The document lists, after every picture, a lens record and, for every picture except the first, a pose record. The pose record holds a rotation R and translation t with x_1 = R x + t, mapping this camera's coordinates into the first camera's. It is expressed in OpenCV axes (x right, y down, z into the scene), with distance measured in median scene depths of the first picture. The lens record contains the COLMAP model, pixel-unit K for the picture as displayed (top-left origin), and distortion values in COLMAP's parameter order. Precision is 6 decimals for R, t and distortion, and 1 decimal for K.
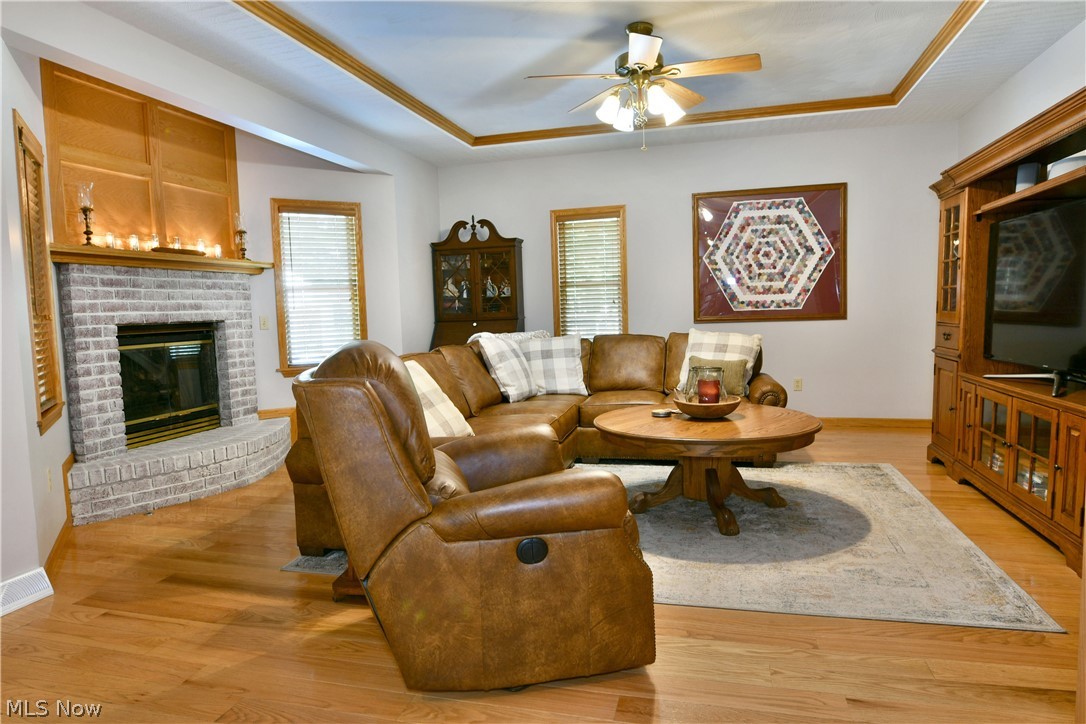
lens RADIAL K [[661.7, 0, 538.4], [0, 661.7, 357.3], [0, 0, 1]] dist [-0.010708, -0.001436]
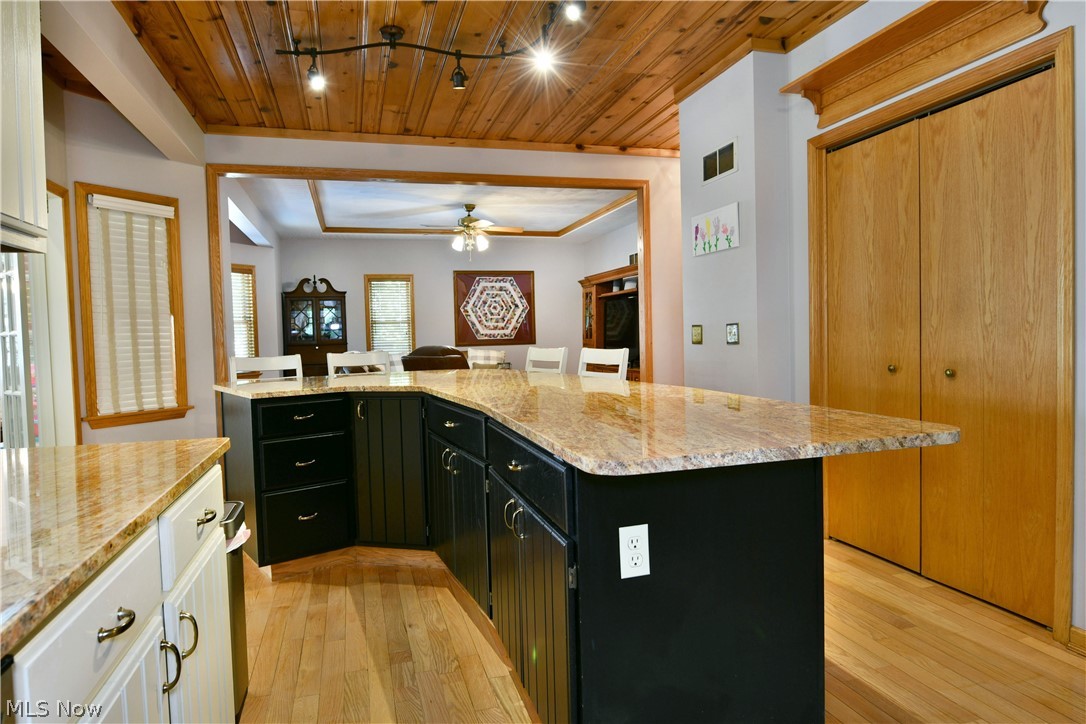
lens RADIAL K [[661.7, 0, 538.4], [0, 661.7, 357.3], [0, 0, 1]] dist [-0.010708, -0.001436]
pose [[0.858301, -0.008265, 0.513080, -0.466934], [0.035705, 0.998409, -0.043646, 0.059205], [-0.511902, 0.055781, 0.857231, -0.575930]]
